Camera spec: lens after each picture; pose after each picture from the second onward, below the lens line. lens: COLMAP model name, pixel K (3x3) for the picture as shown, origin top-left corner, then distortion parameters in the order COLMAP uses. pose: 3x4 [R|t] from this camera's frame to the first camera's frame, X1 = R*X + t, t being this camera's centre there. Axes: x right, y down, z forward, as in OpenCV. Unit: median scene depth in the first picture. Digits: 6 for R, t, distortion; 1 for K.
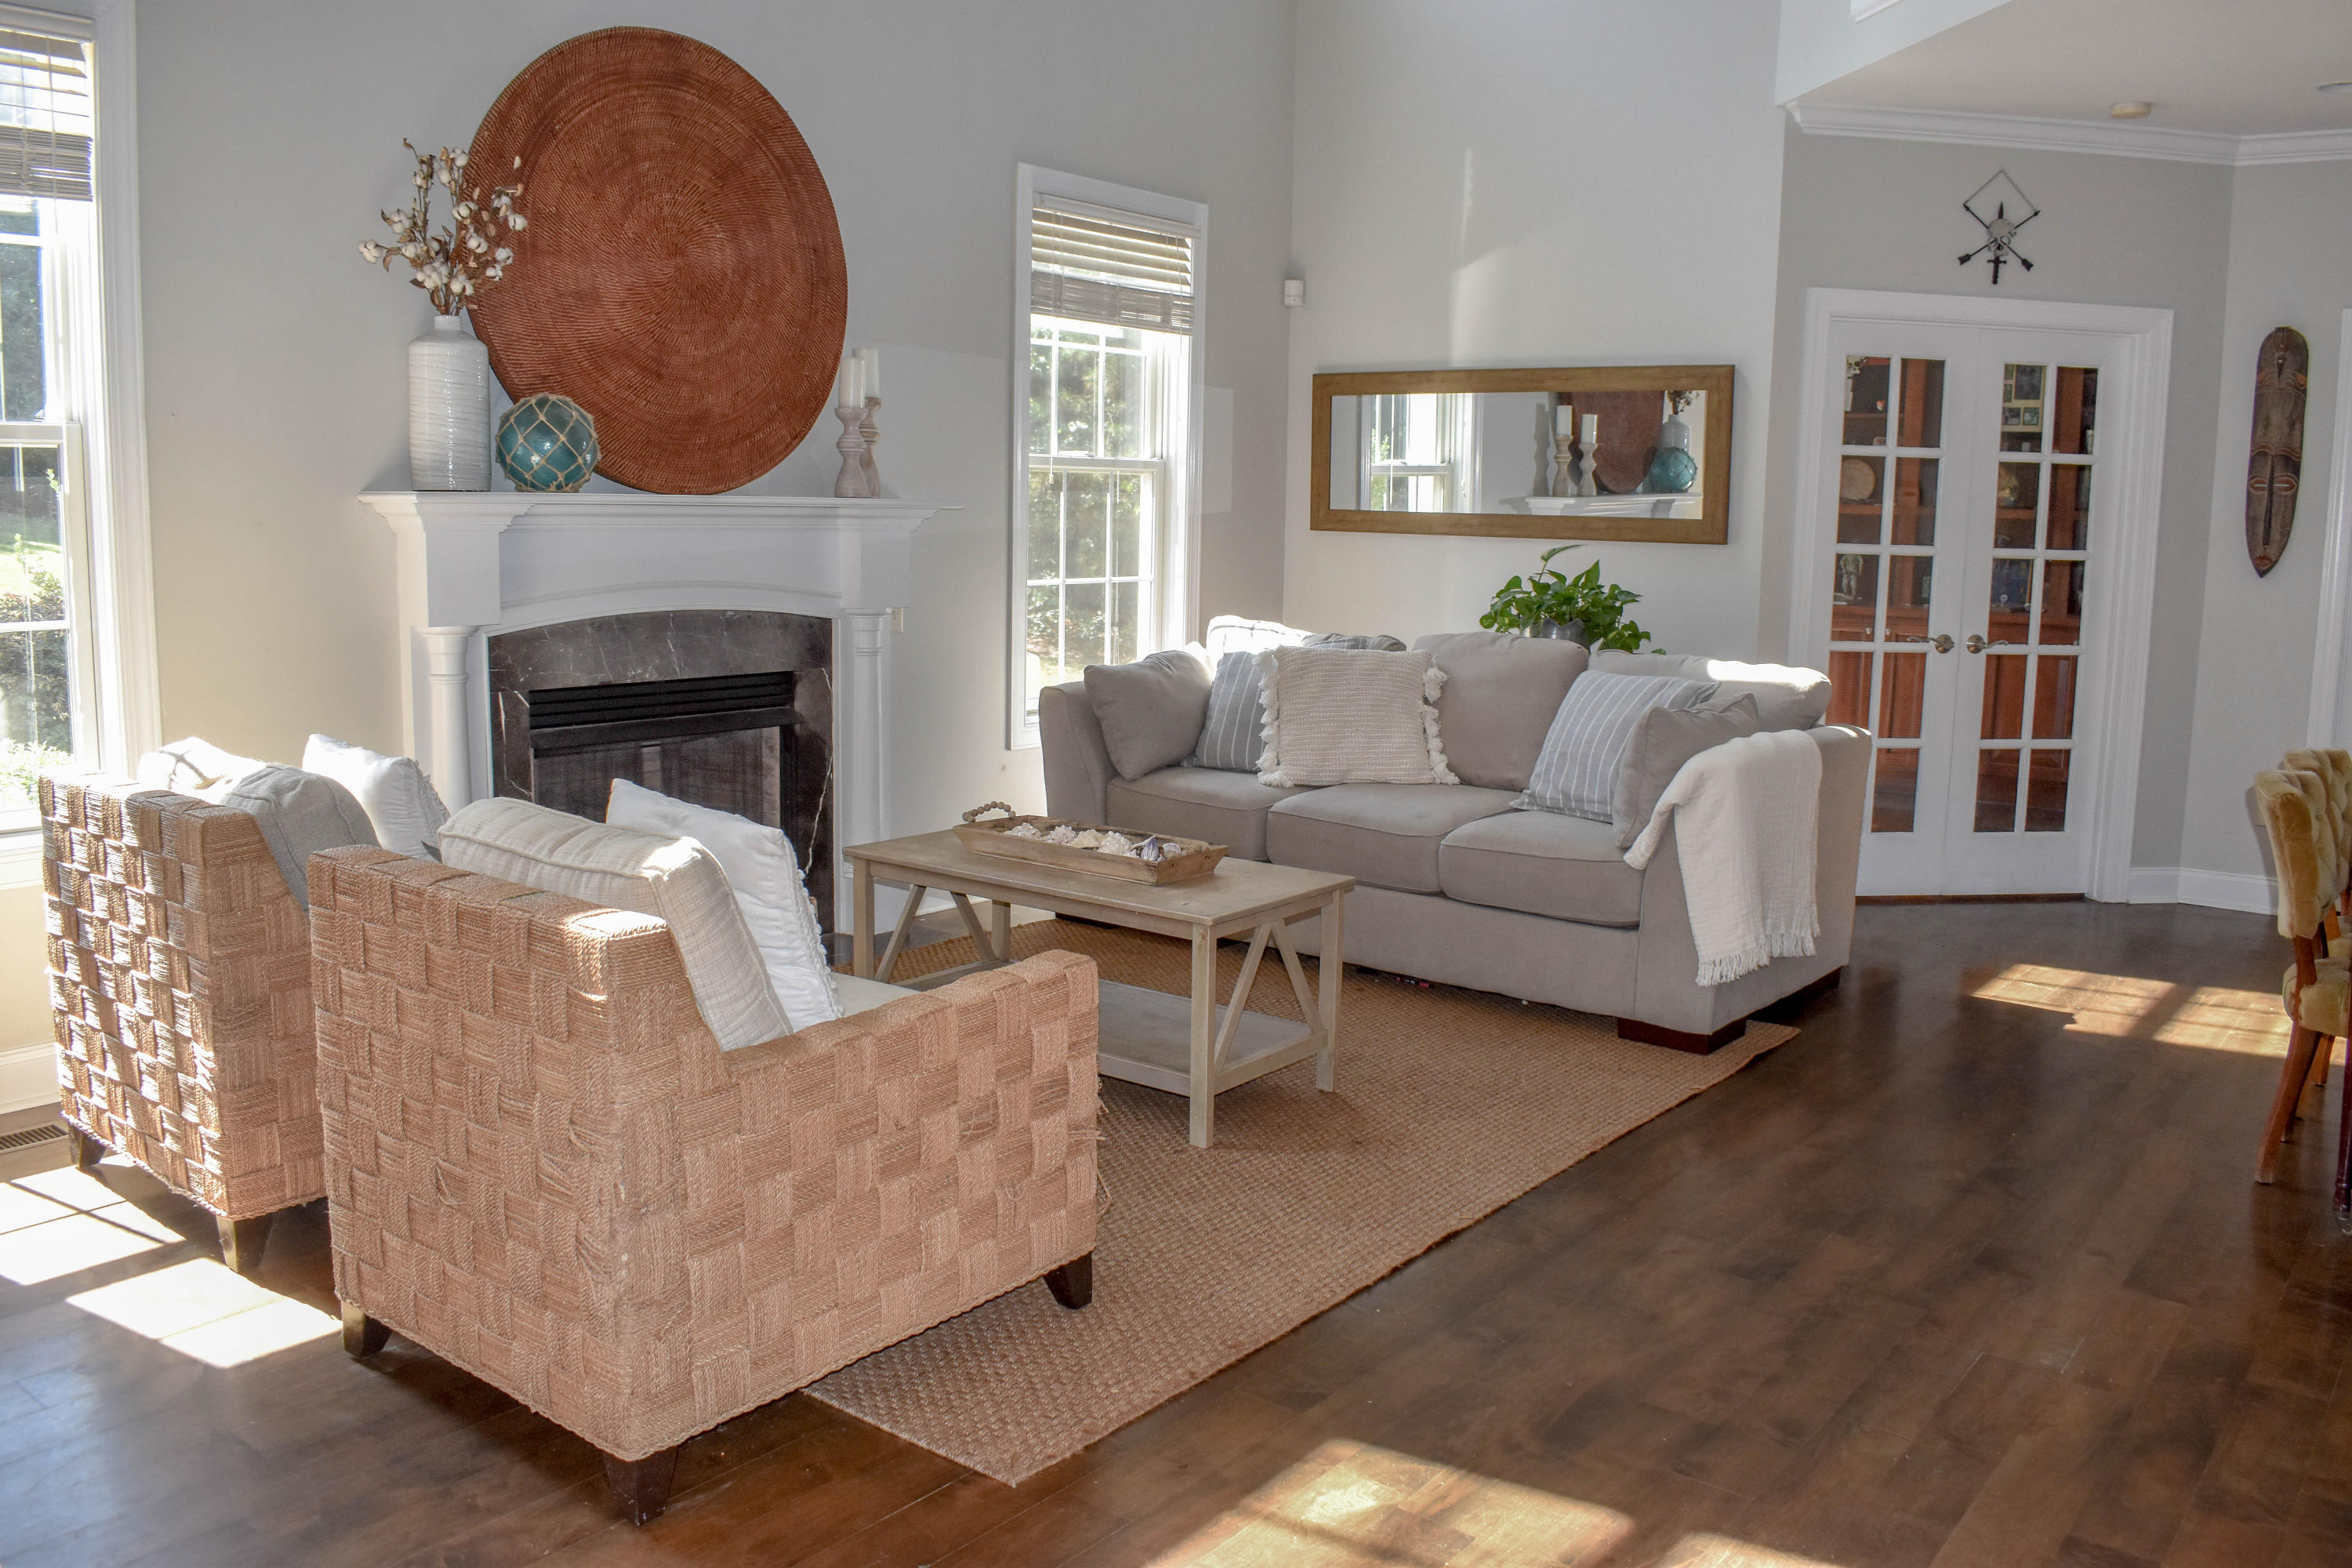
lens RADIAL K [[1893.5, 0, 1193.6], [0, 1893.5, 772.6], [0, 0, 1]] dist [-0.093321, 0.013418]
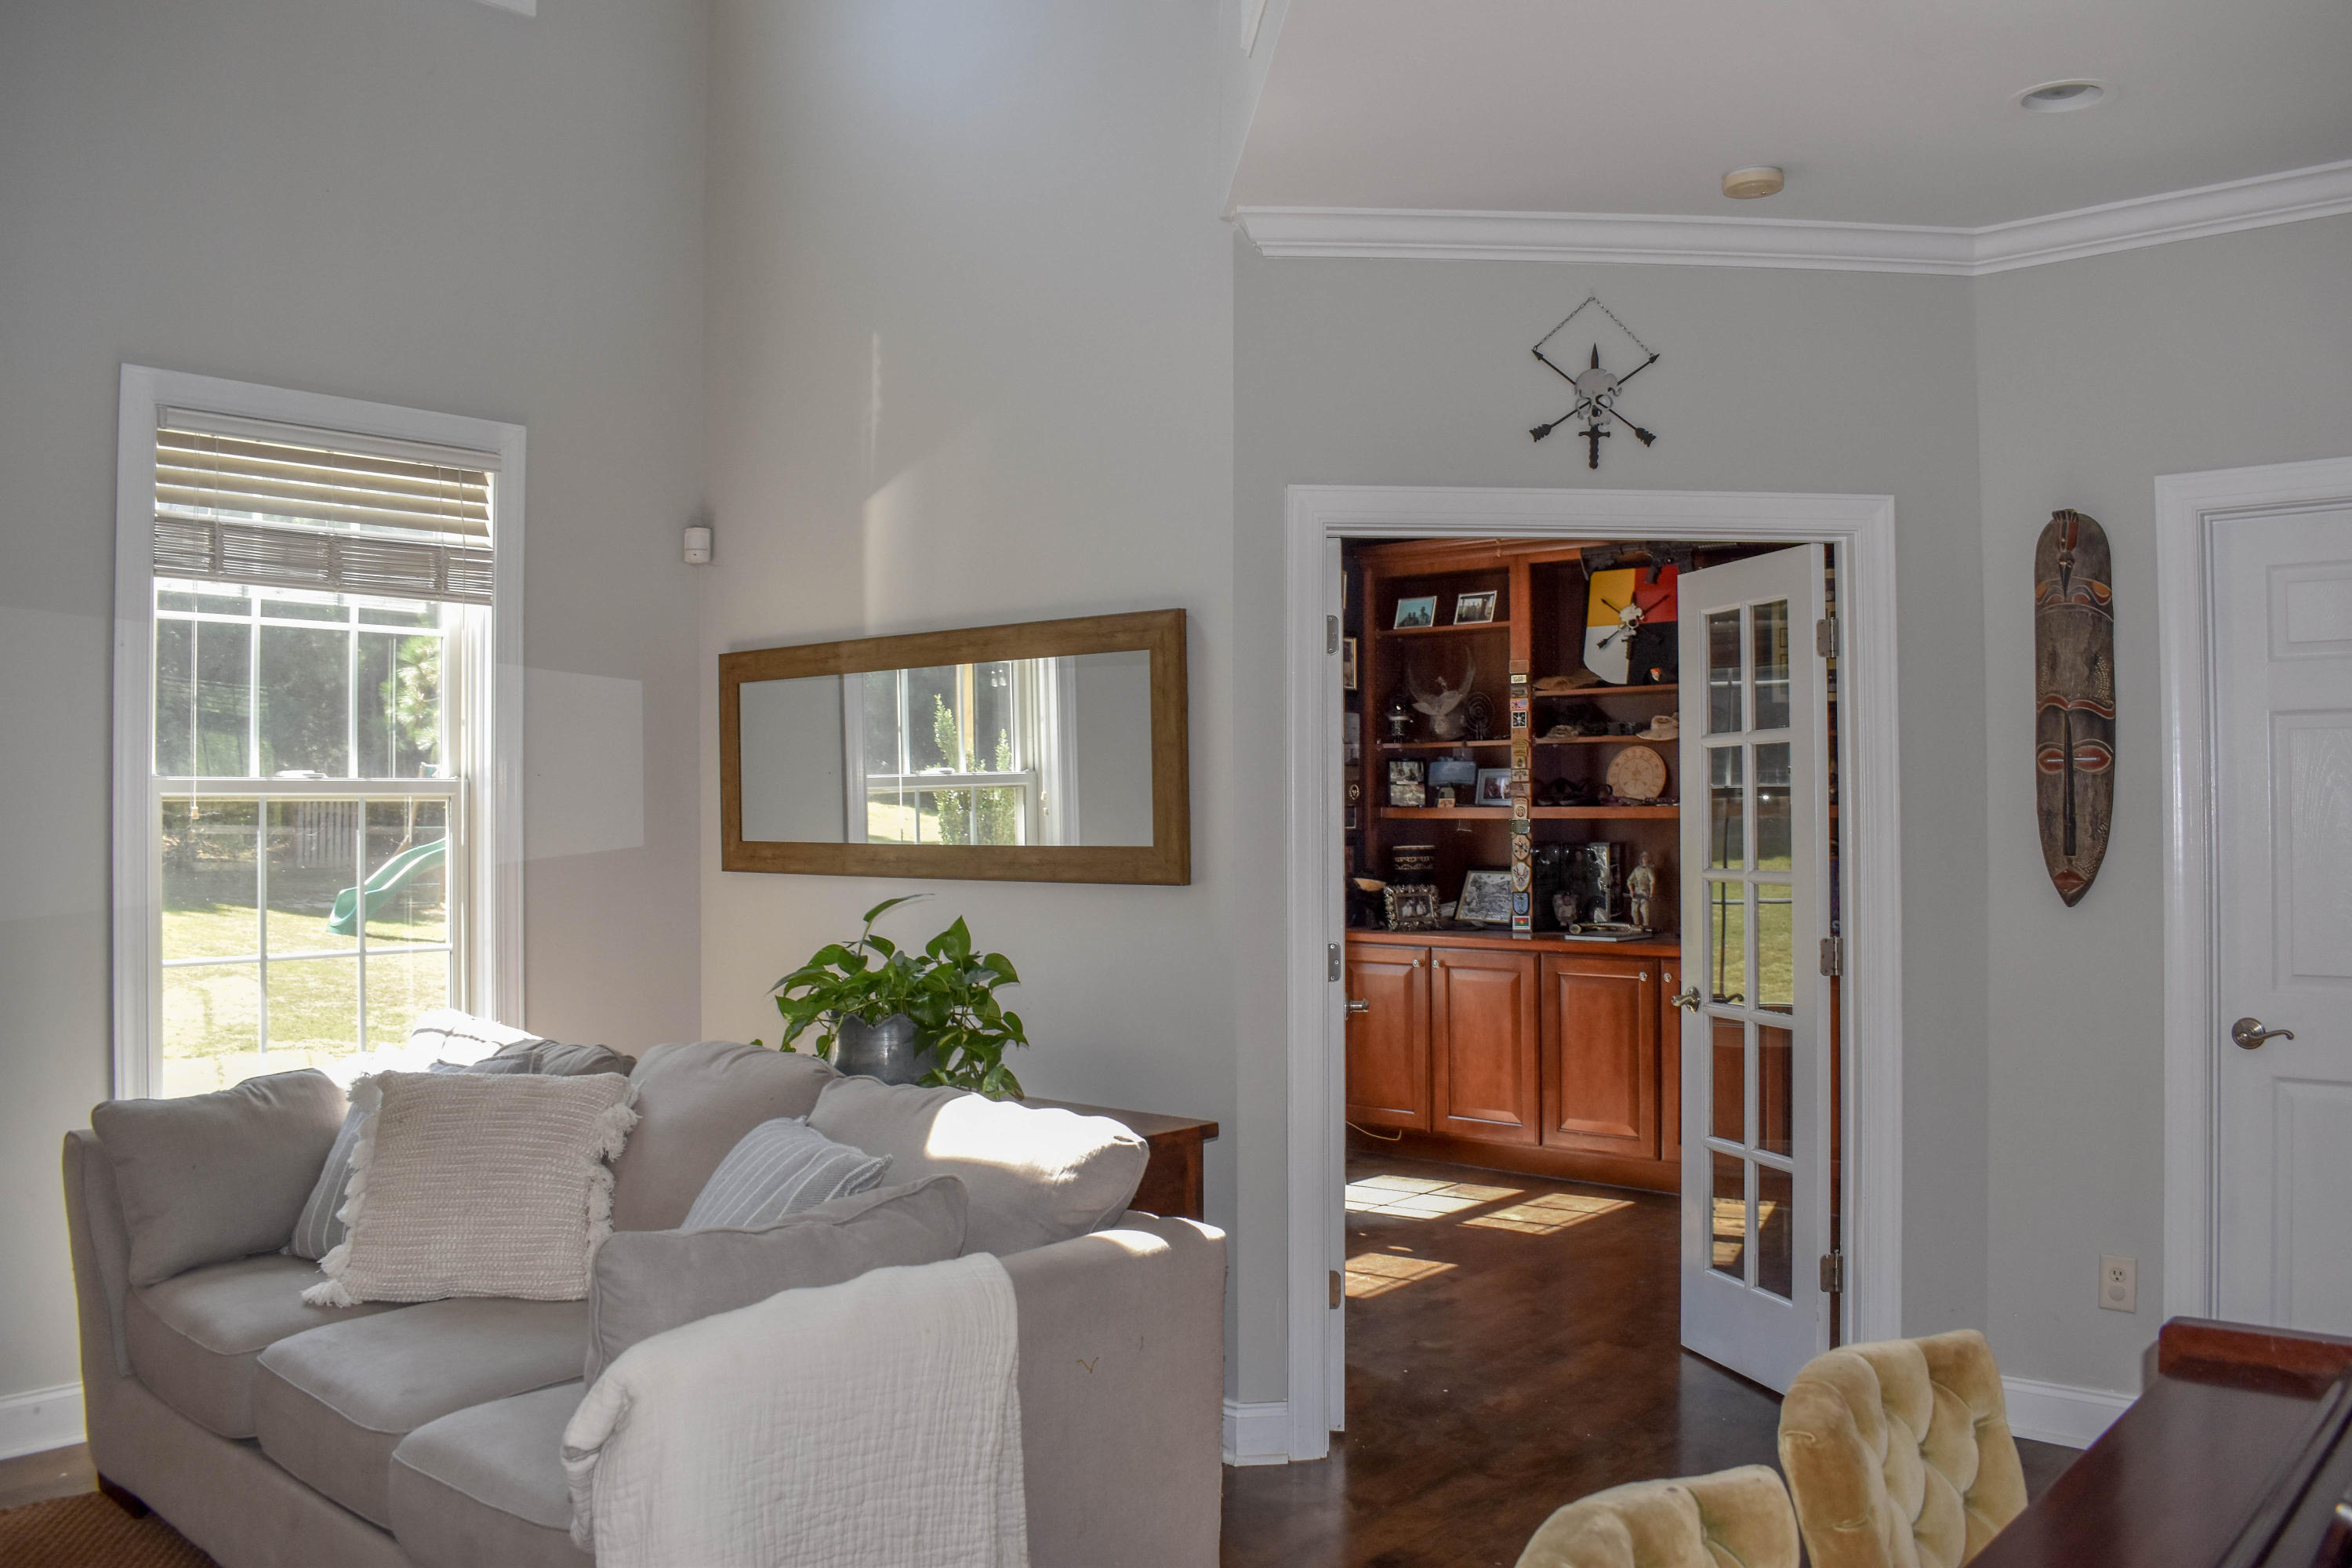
lens RADIAL K [[1845.9, 0, 1176.0], [0, 1845.9, 784.0], [0, 0, 1]] dist [-0.011503, -0.199828]
pose [[0.998347, -0.025846, -0.051333, 0.315251], [0.017326, 0.986971, -0.159963, -0.054647], [0.054799, 0.158809, 0.985787, 0.373019]]
